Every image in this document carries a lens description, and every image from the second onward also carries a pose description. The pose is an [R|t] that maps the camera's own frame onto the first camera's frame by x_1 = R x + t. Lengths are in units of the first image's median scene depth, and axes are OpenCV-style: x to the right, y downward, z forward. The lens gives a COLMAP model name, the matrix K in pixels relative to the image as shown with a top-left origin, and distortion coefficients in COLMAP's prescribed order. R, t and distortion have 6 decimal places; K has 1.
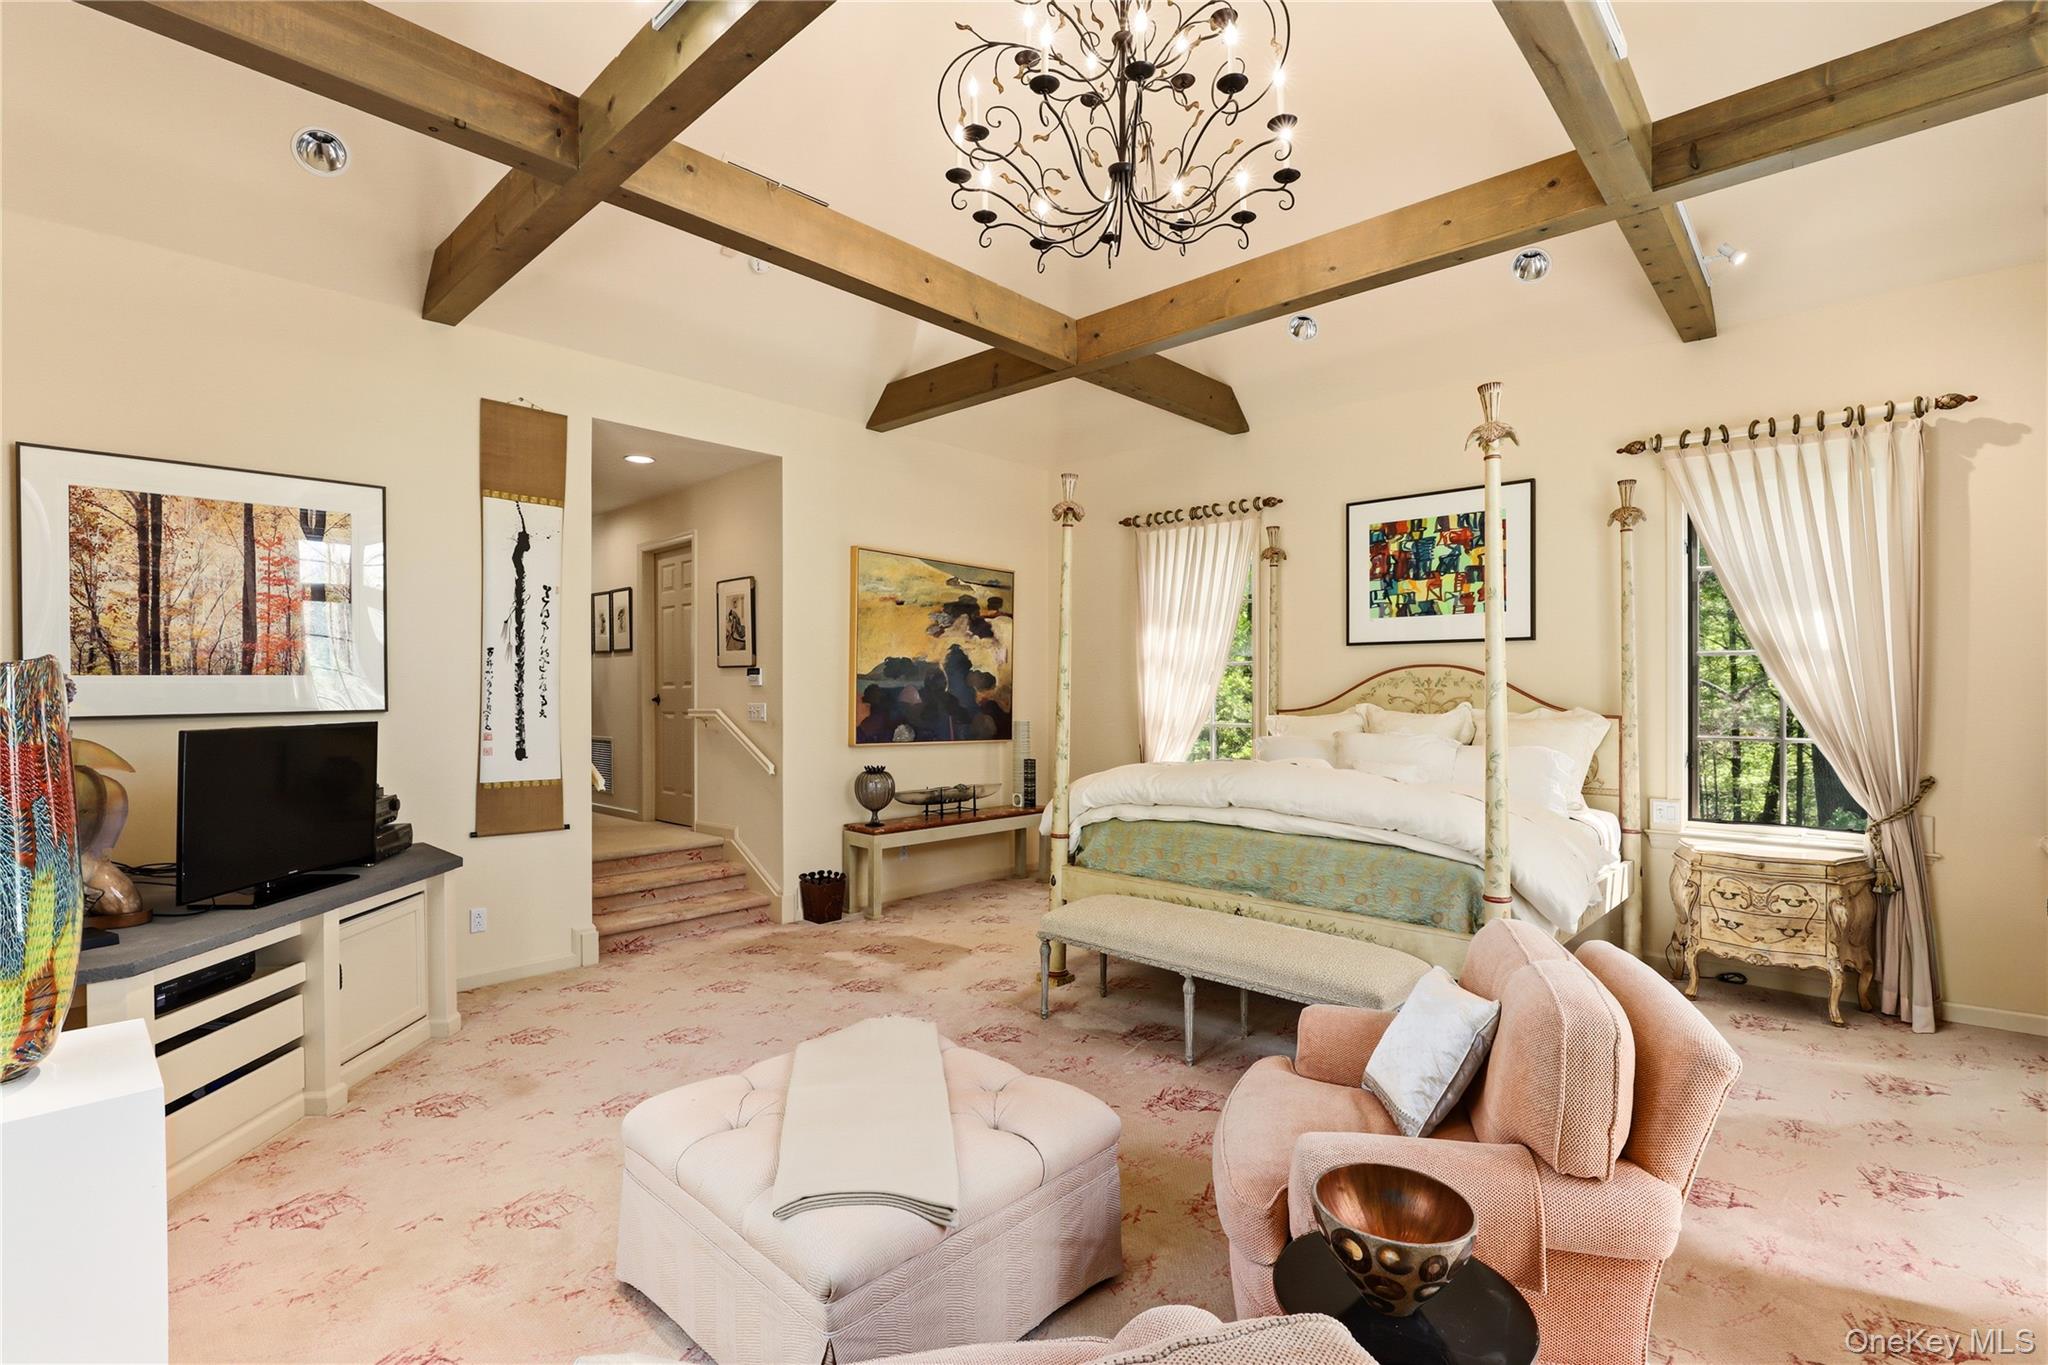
lens RADIAL K [[933.6, 0, 1015.0], [0, 933.6, 697.4], [0, 0, 1]] dist [-0.027253, 0.007390]
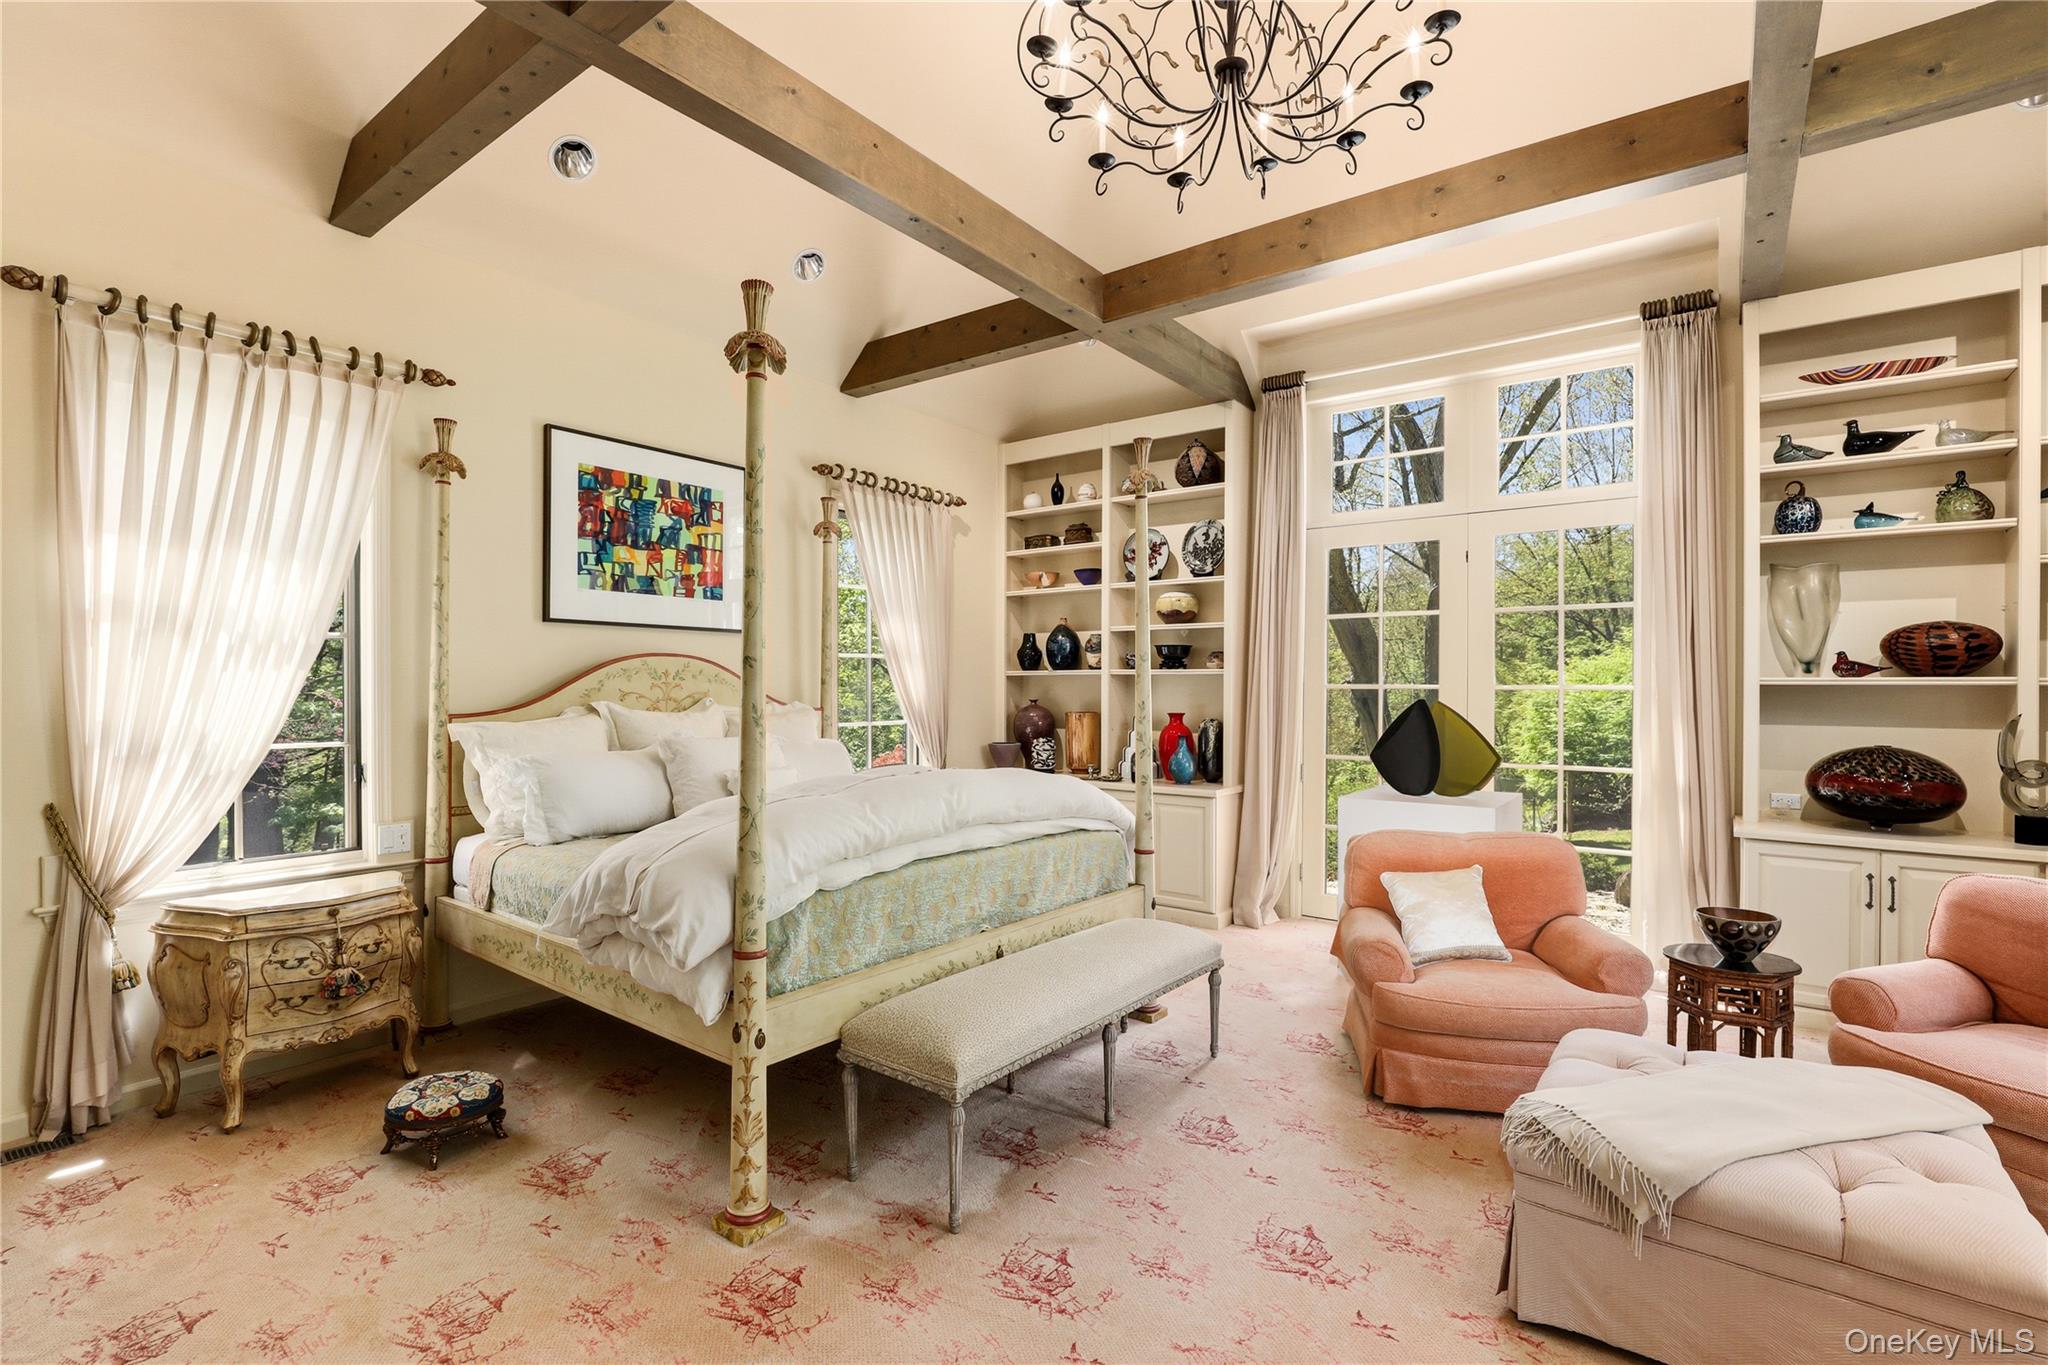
lens RADIAL K [[933.6, 0, 1028.4], [0, 933.6, 690.6], [0, 0, 1]] dist [-0.027253, 0.007390]
pose [[-0.106346, -0.002912, 0.994325, -0.419346], [0.005629, 0.999978, 0.003531, -0.002959], [-0.994313, 0.005973, -0.106327, 0.753446]]
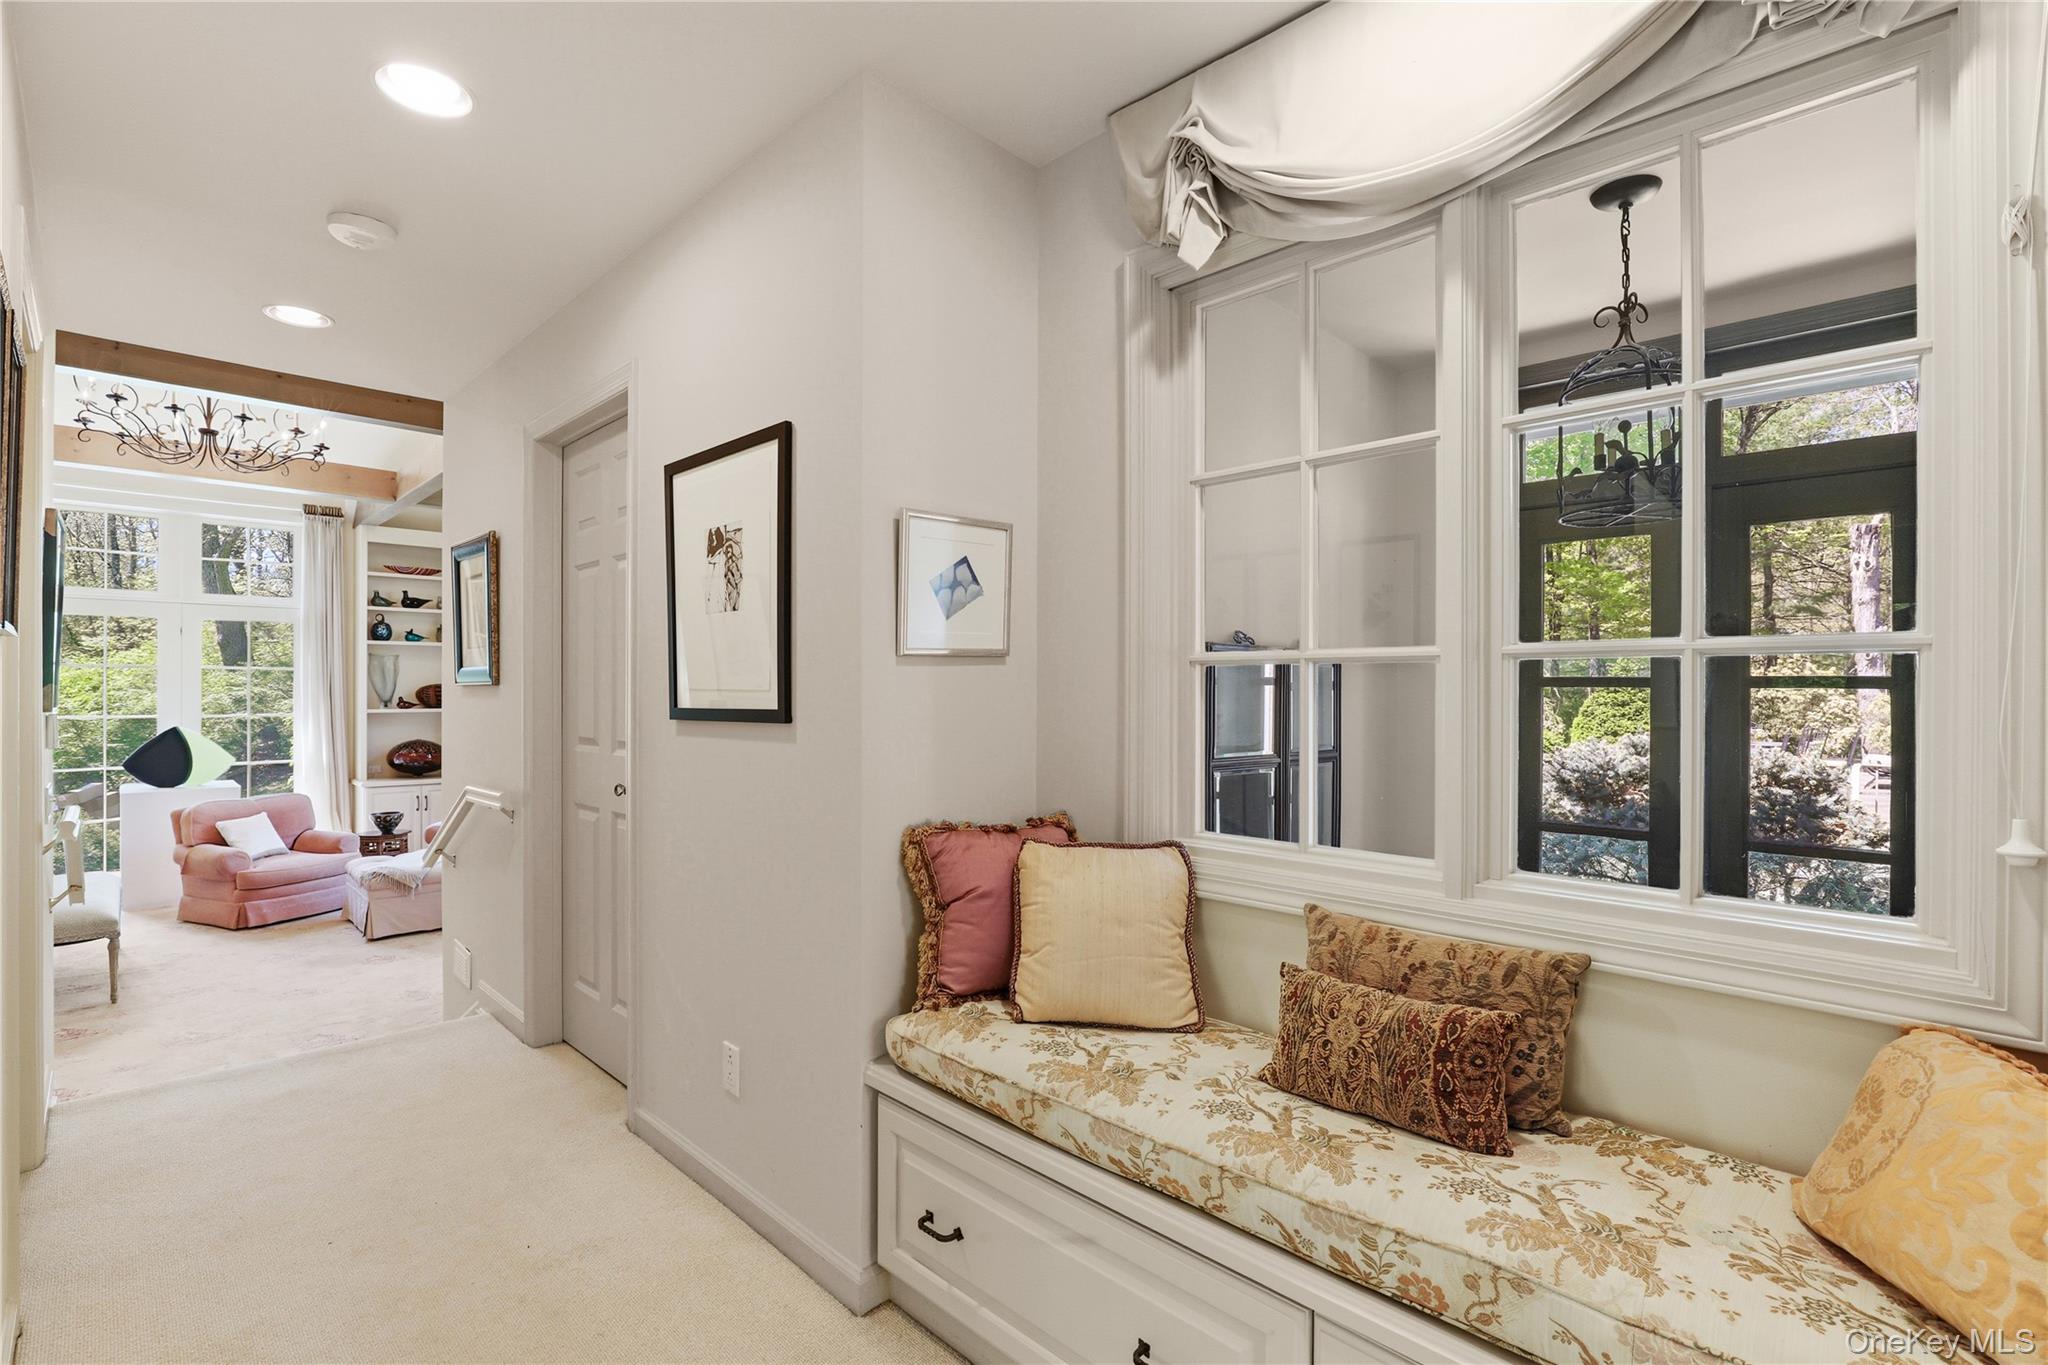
lens RADIAL K [[933.6, 0, 1011.3], [0, 933.6, 693.3], [0, 0, 1]] dist [-0.027253, 0.007390]
pose [[-0.999292, -0.003217, 0.037492, -0.880628], [-0.002806, 0.999935, 0.011018, -0.055467], [-0.037525, 0.010905, -0.999236, 1.599426]]
